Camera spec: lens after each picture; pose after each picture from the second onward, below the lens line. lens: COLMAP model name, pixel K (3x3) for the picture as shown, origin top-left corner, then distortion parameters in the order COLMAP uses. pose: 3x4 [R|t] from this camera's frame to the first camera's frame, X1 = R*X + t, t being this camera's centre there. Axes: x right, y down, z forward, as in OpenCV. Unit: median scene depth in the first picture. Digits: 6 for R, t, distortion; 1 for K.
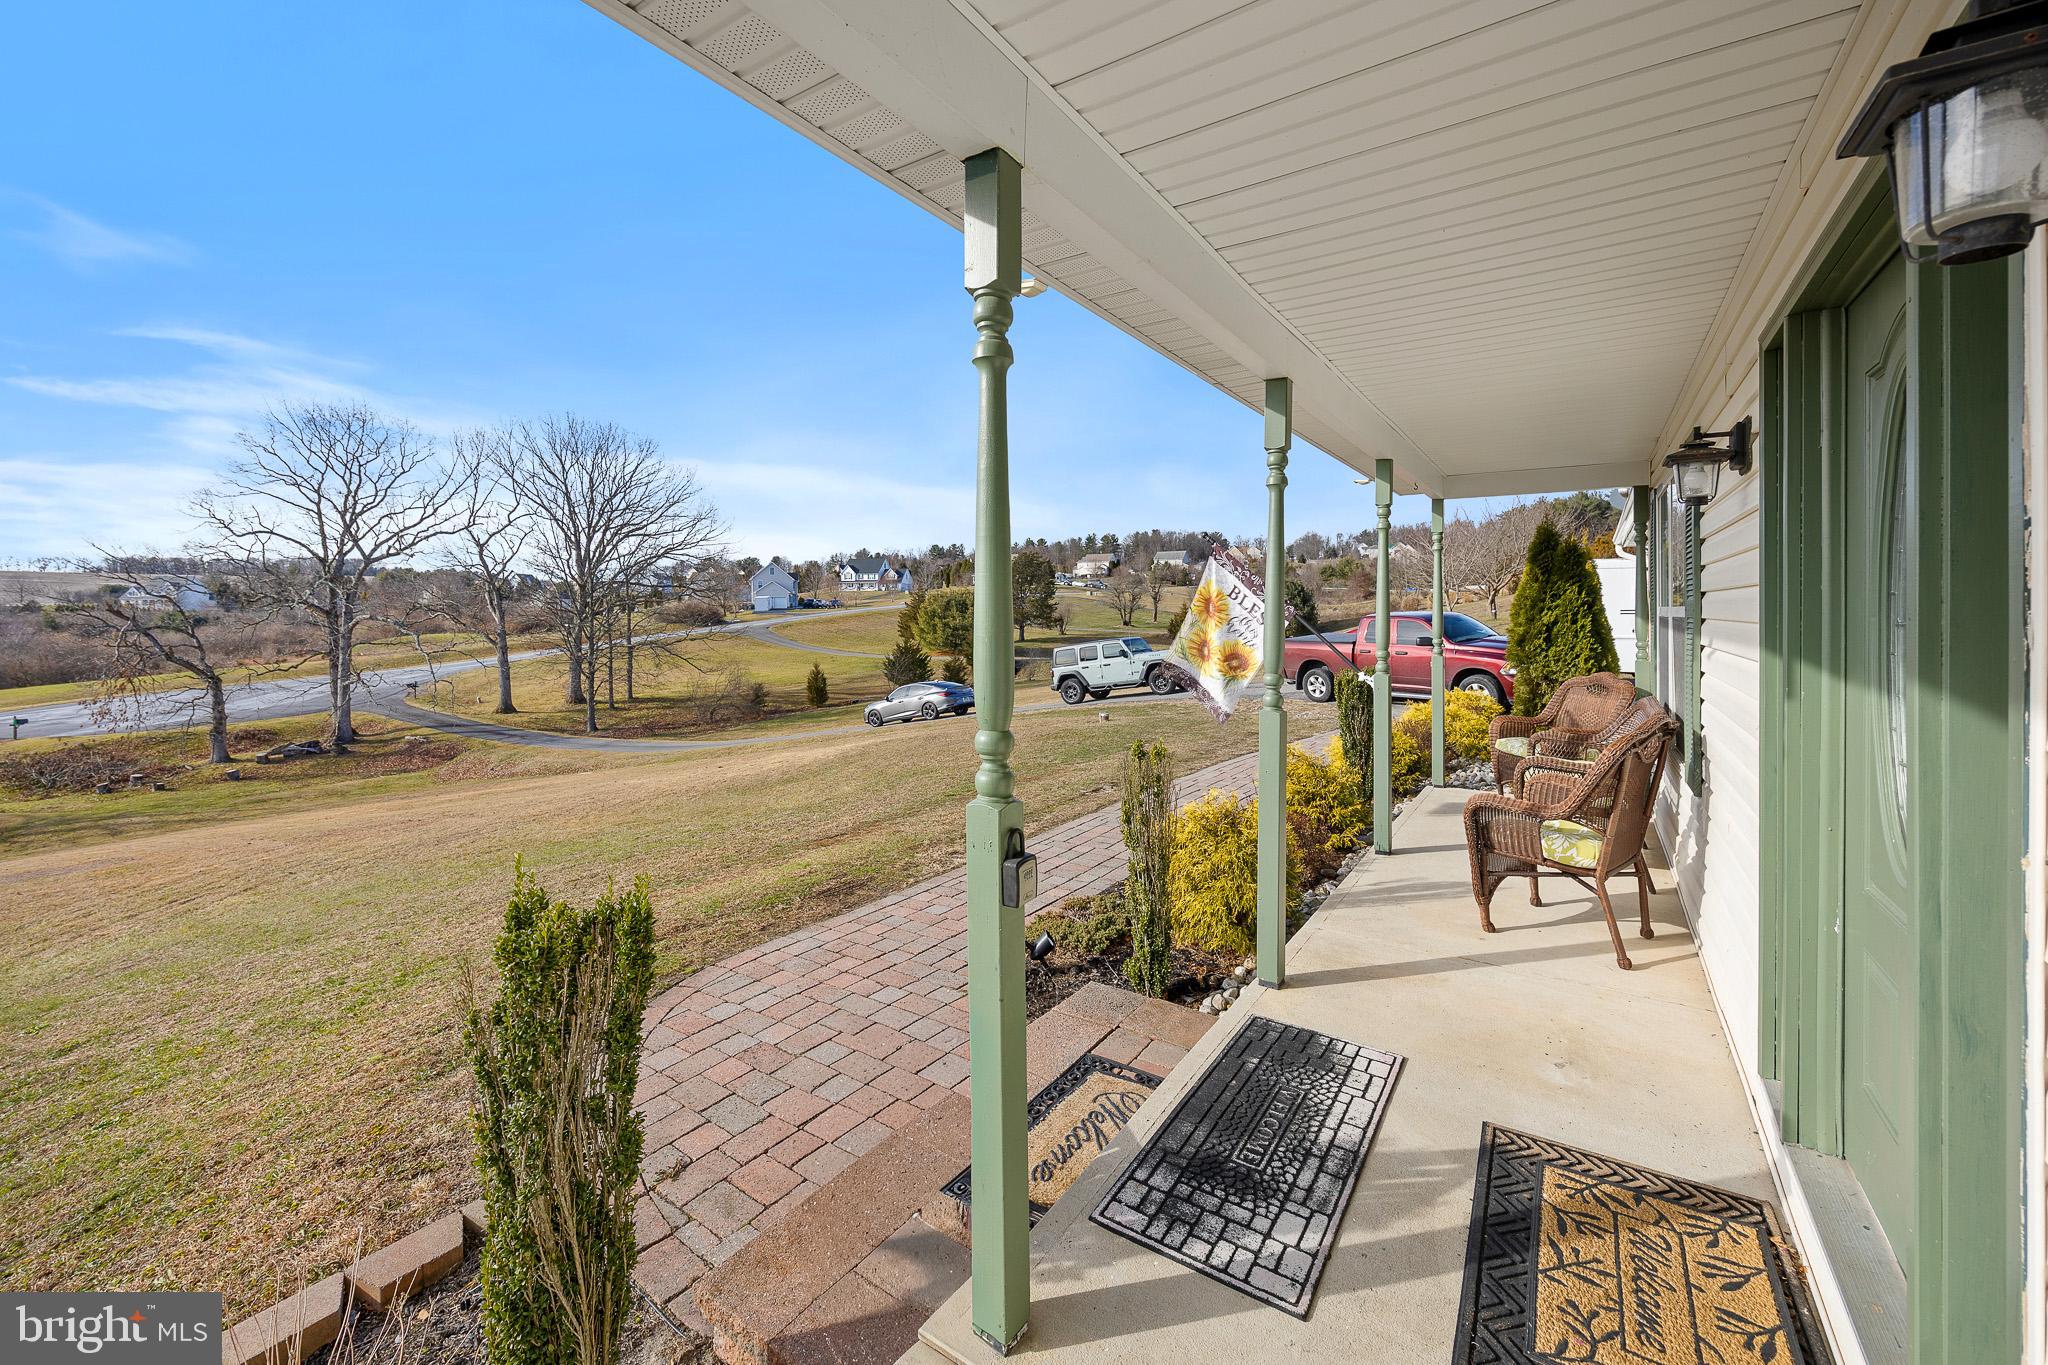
lens RADIAL K [[803.5, 0, 1027.5], [0, 803.5, 622.2], [0, 0, 1]] dist [-0.002039, -0.000187]
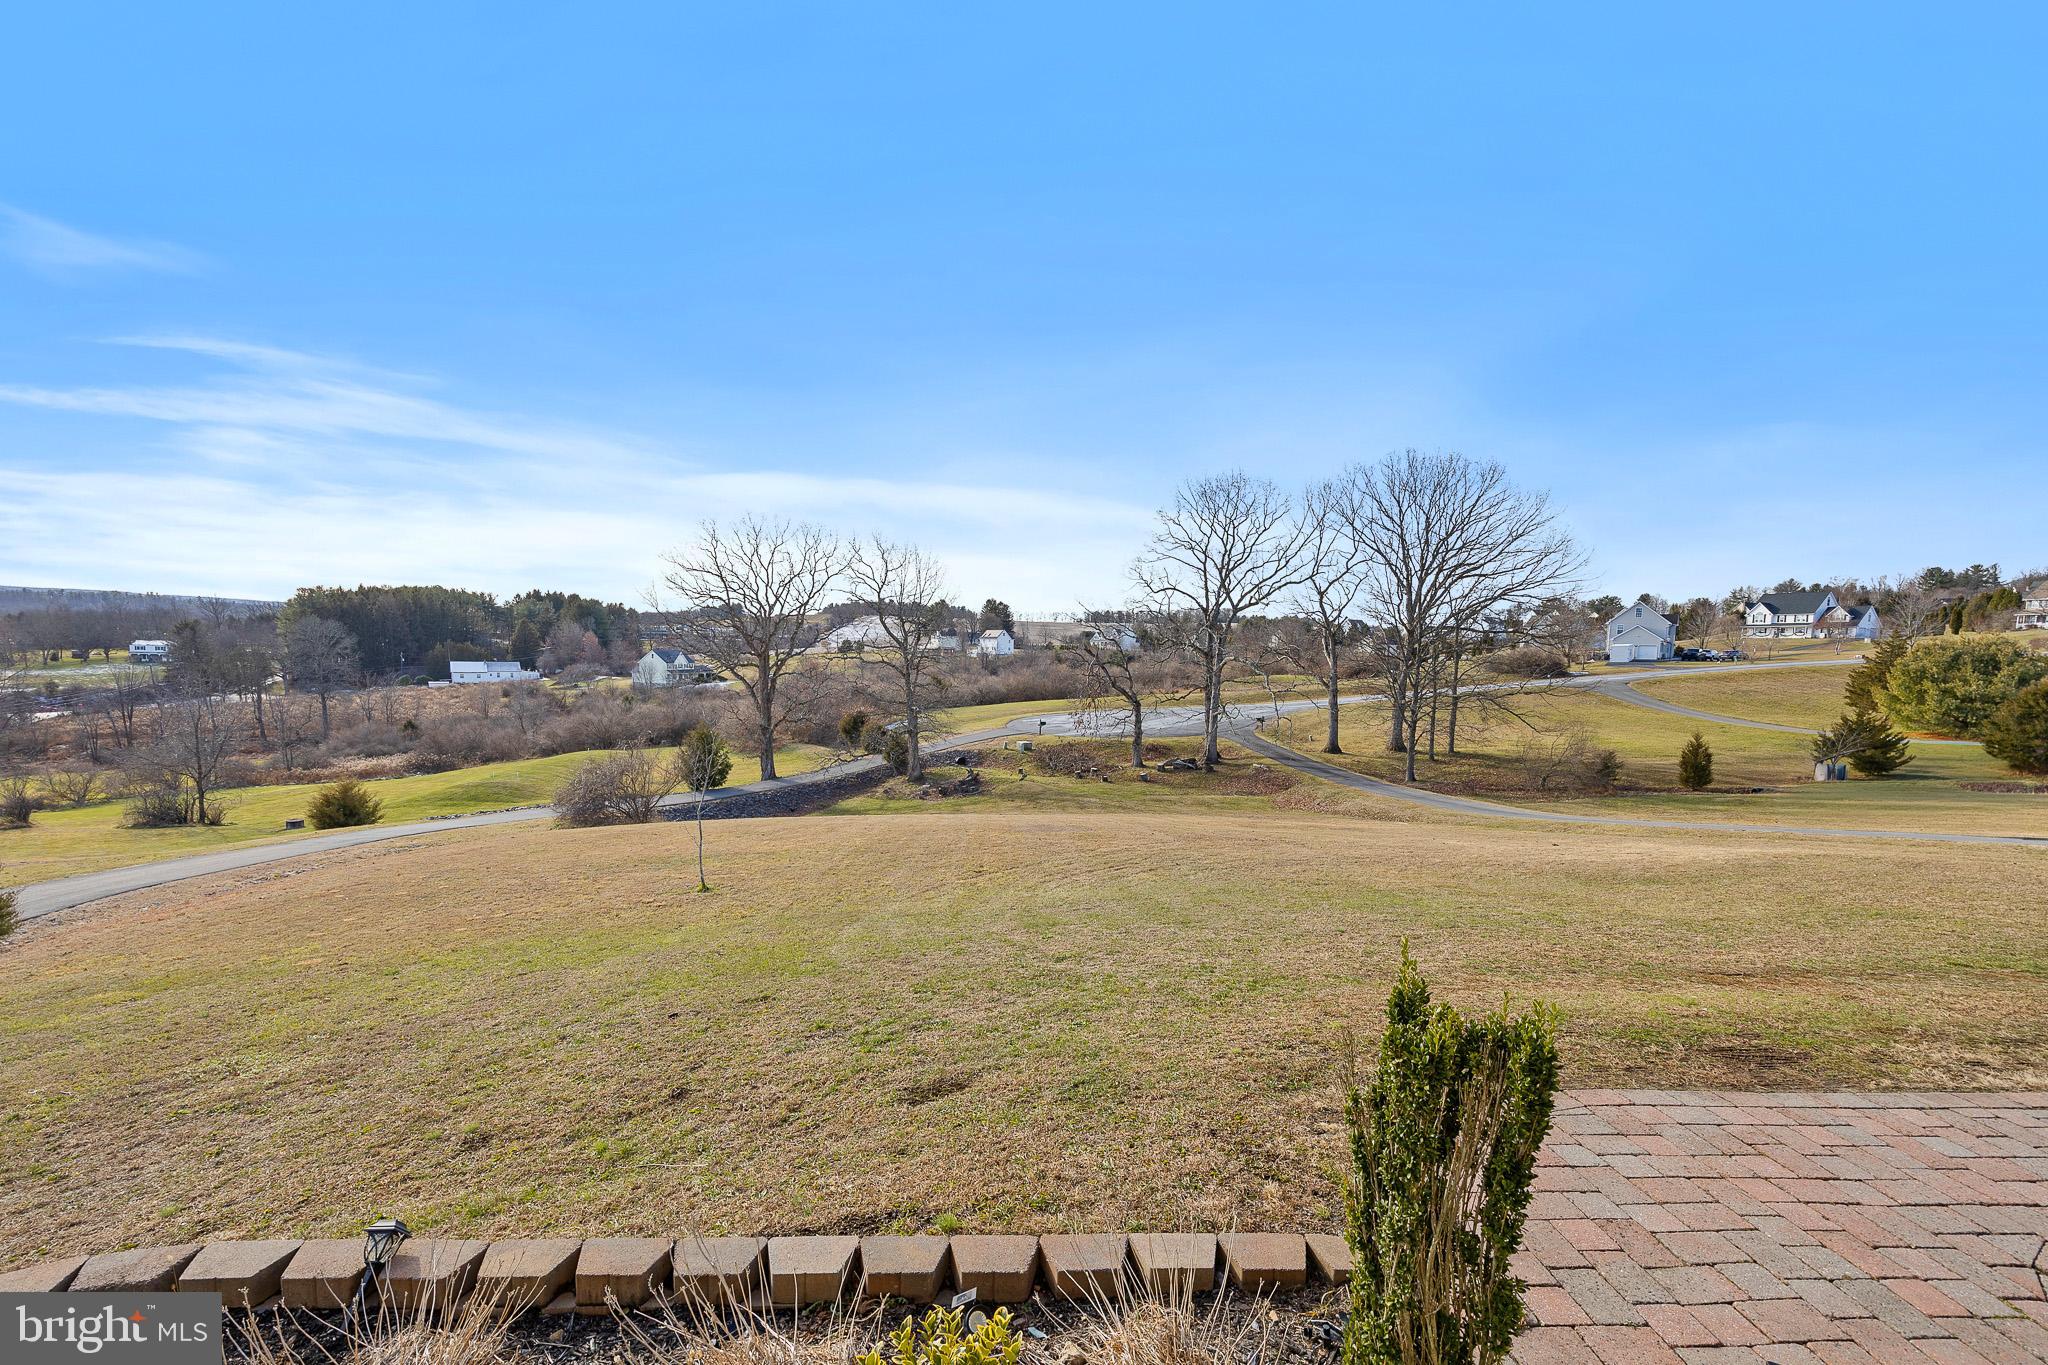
lens RADIAL K [[777.3, 0, 1034.8], [0, 777.3, 703.3], [0, 0, 1]] dist [-0.005526, -0.000251]
pose [[0.628824, 0.076502, -0.773775, -0.116355], [-0.031666, 0.996842, 0.072822, -0.013803], [0.776903, -0.021290, 0.629260, 0.060563]]
